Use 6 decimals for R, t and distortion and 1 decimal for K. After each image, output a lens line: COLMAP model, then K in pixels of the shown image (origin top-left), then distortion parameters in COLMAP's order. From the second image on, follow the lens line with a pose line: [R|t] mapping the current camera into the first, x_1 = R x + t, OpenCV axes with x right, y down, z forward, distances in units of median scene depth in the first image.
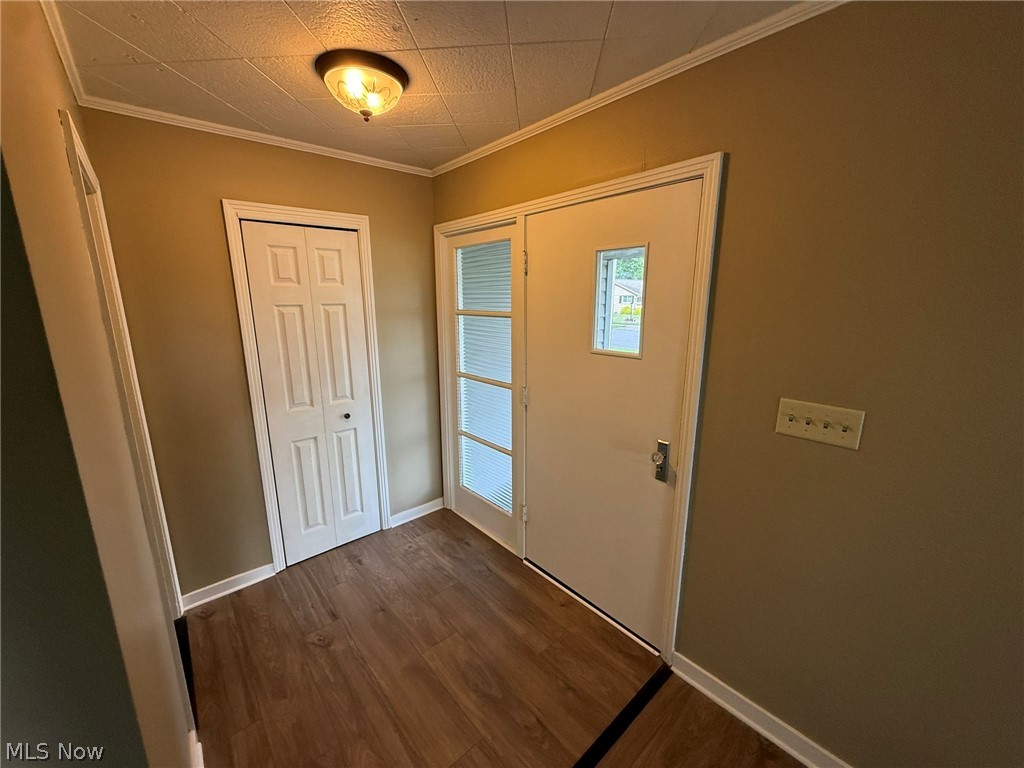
lens RADIAL K [[407.3, 0, 510.2], [0, 407.3, 384.9], [0, 0, 1]] dist [-0.001756, 0.000354]
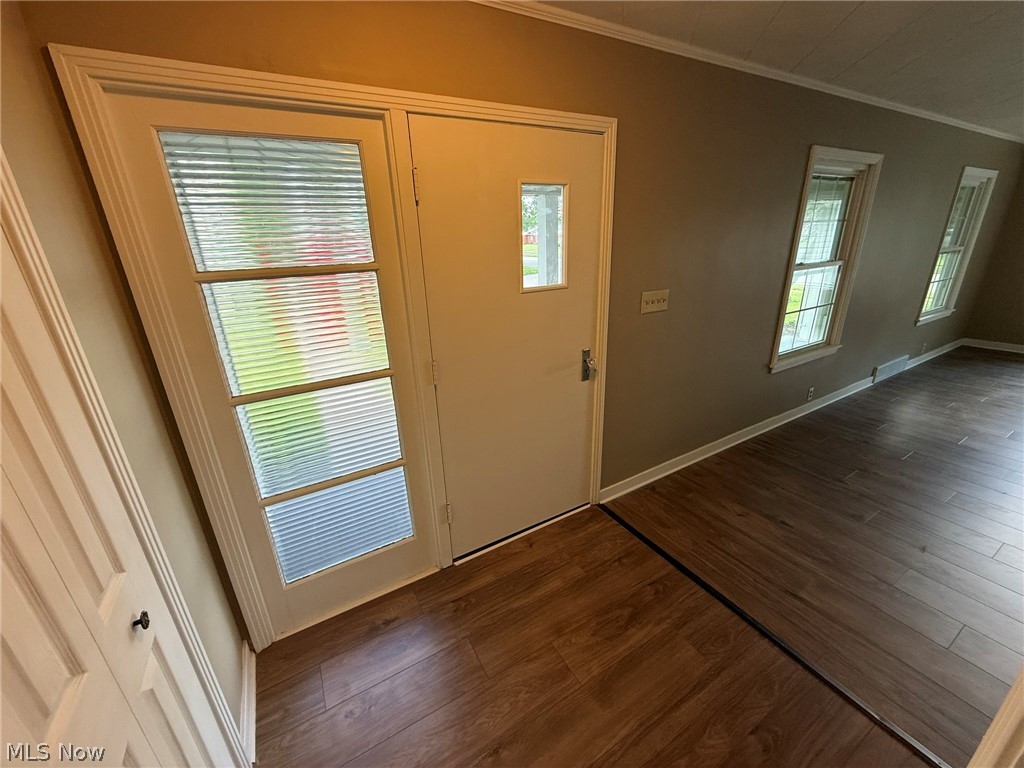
lens RADIAL K [[407.3, 0, 510.2], [0, 407.3, 384.9], [0, 0, 1]] dist [-0.001756, 0.000354]
pose [[0.189306, -0.338543, 0.921711, -0.838323], [0.242766, 0.925680, 0.290140, -0.176682], [-0.951435, 0.168835, 0.257423, 0.869390]]
